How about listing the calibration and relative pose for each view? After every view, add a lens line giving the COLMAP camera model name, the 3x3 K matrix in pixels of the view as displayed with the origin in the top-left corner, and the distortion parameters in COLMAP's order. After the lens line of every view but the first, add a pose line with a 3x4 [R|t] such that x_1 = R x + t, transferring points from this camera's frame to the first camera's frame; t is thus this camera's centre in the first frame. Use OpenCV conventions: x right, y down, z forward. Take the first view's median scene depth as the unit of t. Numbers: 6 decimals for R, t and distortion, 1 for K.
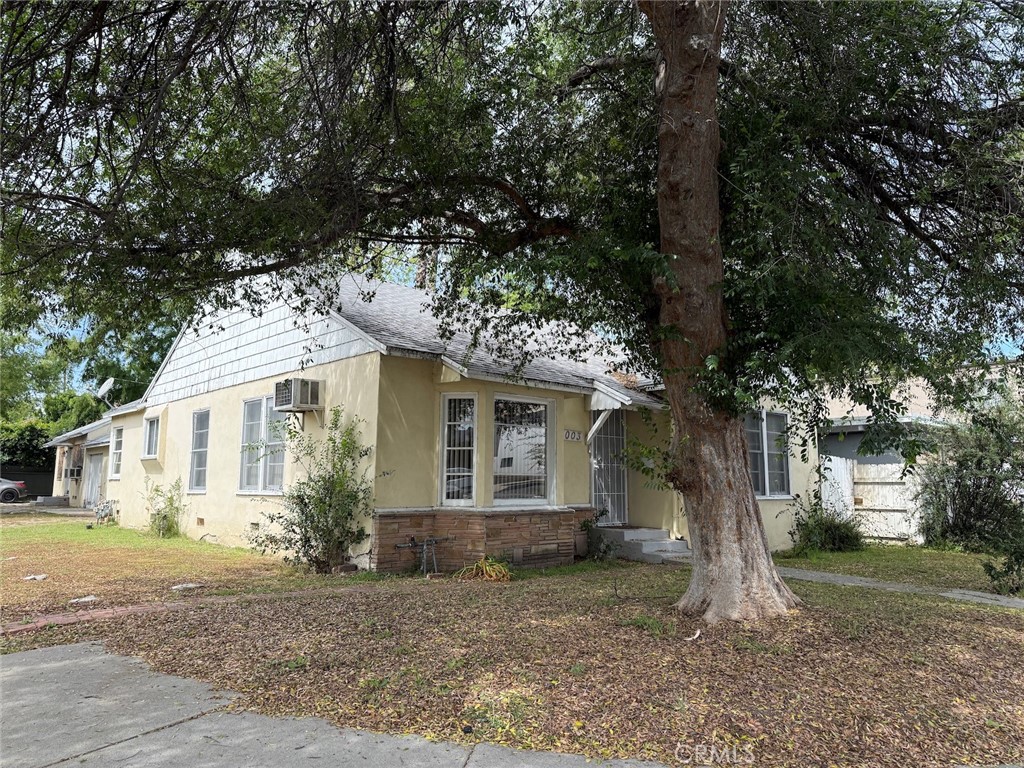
lens RADIAL K [[698.7, 0, 512.0], [0, 698.7, 384.0], [0, 0, 1]] dist [0.097374, -0.135767]
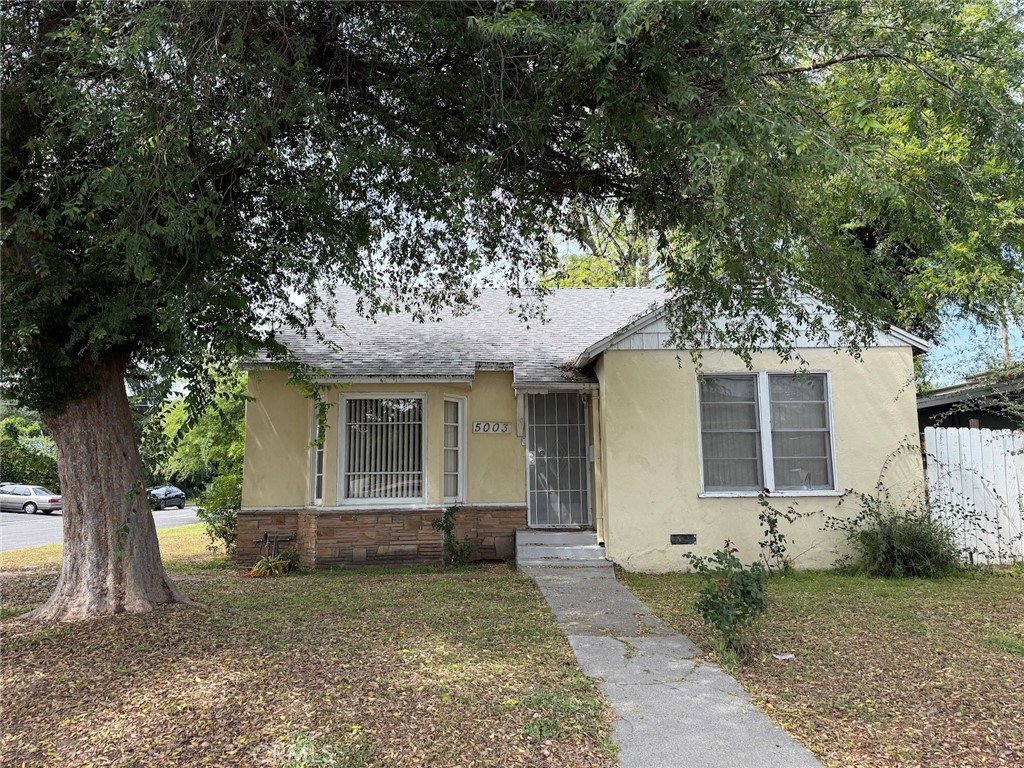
lens RADIAL K [[698.7, 0, 512.0], [0, 698.7, 384.0], [0, 0, 1]] dist [0.097374, -0.135767]
pose [[0.765228, -0.104959, -0.635146, 0.792335], [0.107596, 0.993594, -0.034561, 0.059129], [0.634704, -0.041892, 0.771619, 0.362407]]
